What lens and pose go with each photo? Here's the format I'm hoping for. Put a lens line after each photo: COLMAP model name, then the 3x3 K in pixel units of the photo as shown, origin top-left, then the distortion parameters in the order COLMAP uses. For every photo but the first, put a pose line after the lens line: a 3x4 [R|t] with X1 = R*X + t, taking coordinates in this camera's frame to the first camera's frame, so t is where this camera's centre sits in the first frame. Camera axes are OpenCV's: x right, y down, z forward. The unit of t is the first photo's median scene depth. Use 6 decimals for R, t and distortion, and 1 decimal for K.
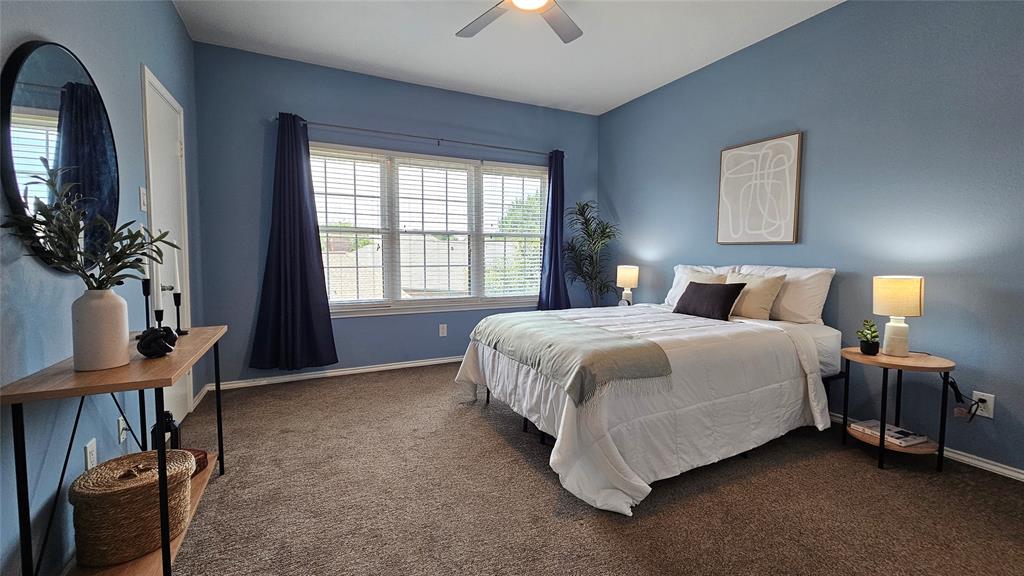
lens RADIAL K [[419.1, 0, 510.6], [0, 419.1, 278.9], [0, 0, 1]] dist [0.002475, -0.000682]
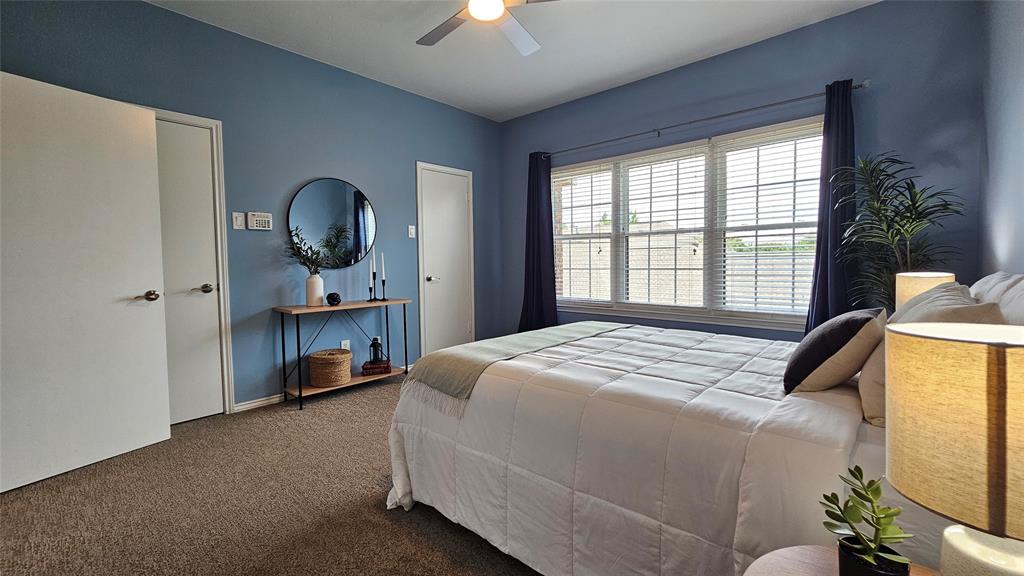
lens RADIAL K [[419.1, 0, 510.6], [0, 419.1, 278.9], [0, 0, 1]] dist [0.002475, -0.000682]
pose [[0.364567, 0.035906, -0.930485, 0.578431], [-0.037714, 0.999006, 0.023774, -0.018726], [0.930413, 0.026425, 0.365559, 0.378247]]
